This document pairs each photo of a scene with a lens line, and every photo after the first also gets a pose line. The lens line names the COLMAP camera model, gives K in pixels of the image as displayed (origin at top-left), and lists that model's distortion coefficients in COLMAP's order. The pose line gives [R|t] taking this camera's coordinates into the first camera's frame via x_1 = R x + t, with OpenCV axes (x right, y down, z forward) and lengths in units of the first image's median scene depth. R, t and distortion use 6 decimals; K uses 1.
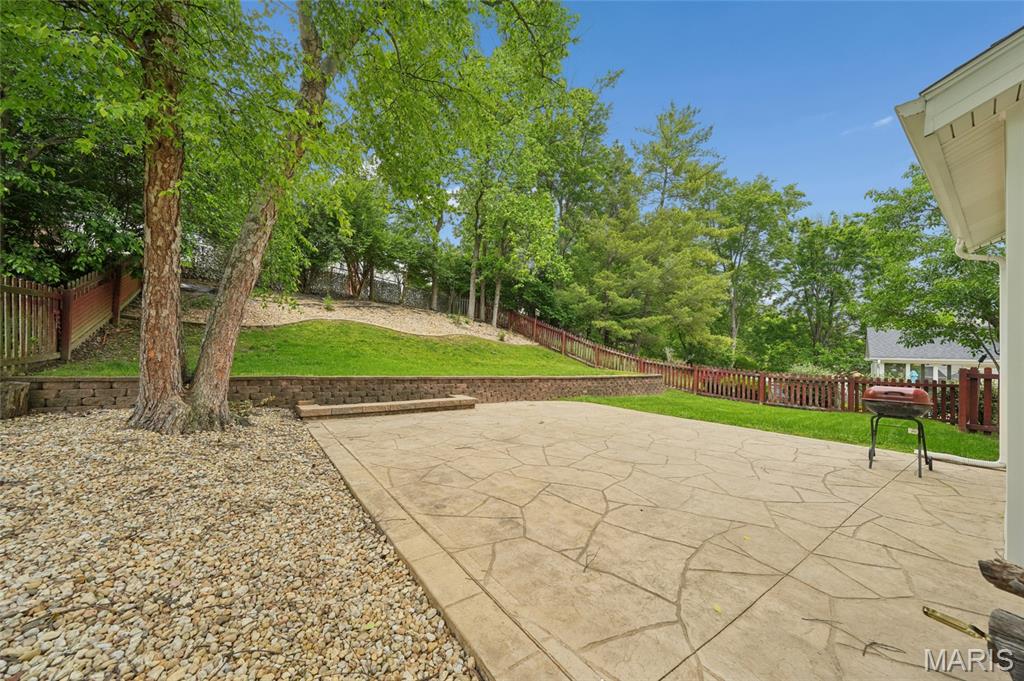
lens RADIAL K [[374.1, 0, 512.0], [0, 374.1, 340.5], [0, 0, 1]] dist [-0.017595, -0.000034]
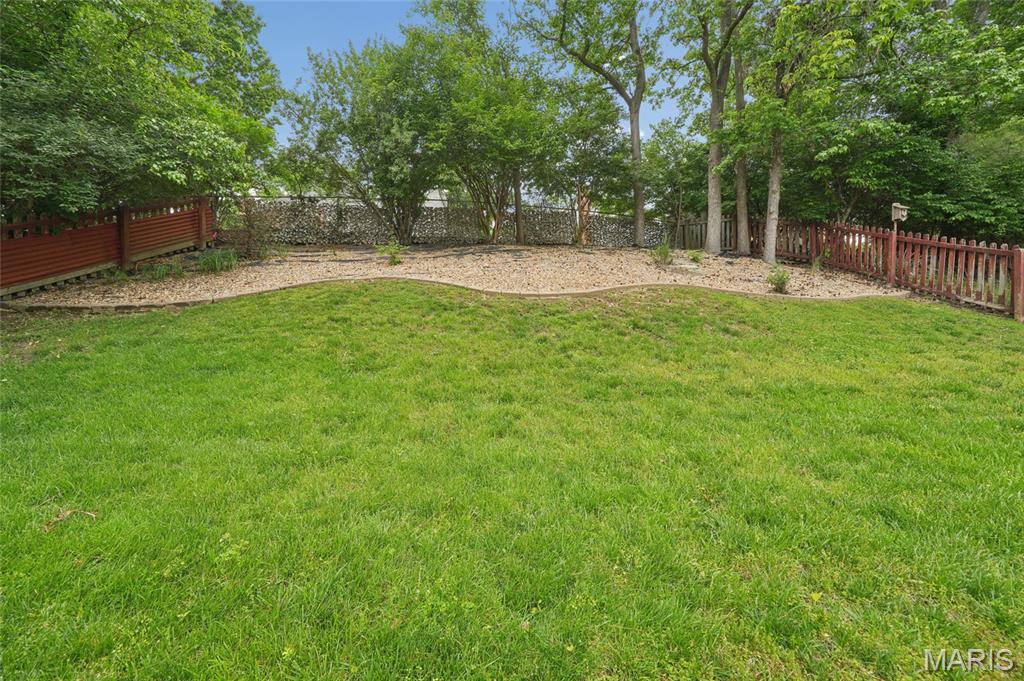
lens RADIAL K [[392.2, 0, 511.9], [0, 392.2, 310.5], [0, 0, 1]] dist [-0.001059, -0.000113]
pose [[0.755826, -0.047792, -0.653025, 0.026547], [0.064300, 0.997930, 0.001389, 0.000594], [0.651607, -0.043039, 0.757335, 0.454553]]
